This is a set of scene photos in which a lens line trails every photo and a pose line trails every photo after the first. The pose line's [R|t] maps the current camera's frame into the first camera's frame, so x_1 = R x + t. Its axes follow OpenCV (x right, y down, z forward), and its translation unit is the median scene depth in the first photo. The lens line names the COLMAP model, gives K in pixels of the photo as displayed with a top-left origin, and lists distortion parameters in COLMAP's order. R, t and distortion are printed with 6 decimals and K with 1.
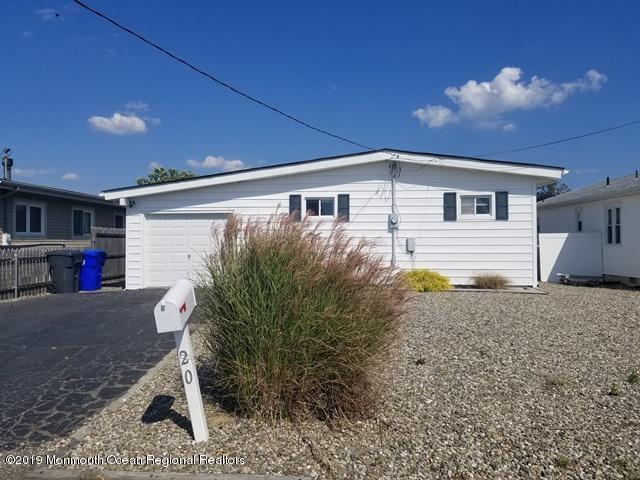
lens RADIAL K [[489.7, 0, 320.0], [0, 489.7, 240.0], [0, 0, 1]] dist [0.069858, -0.126322]
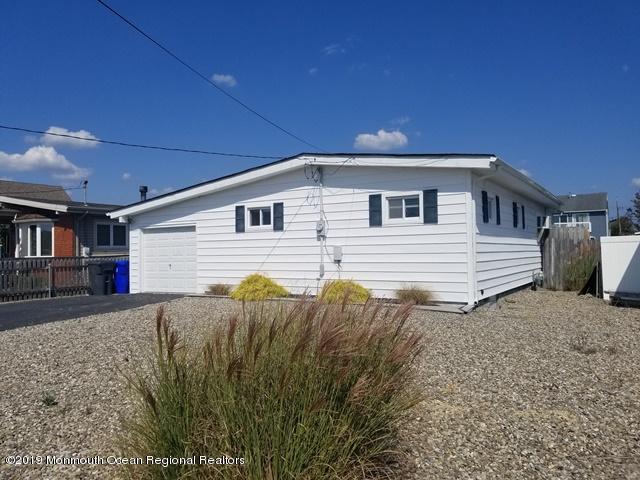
lens RADIAL K [[489.7, 0, 320.0], [0, 489.7, 240.0], [0, 0, 1]] dist [0.069858, -0.126322]
pose [[0.887640, -0.020898, -0.460063, 0.581080], [0.012733, 0.999702, -0.020845, 0.003002], [0.460361, 0.012645, 0.887642, 0.167080]]
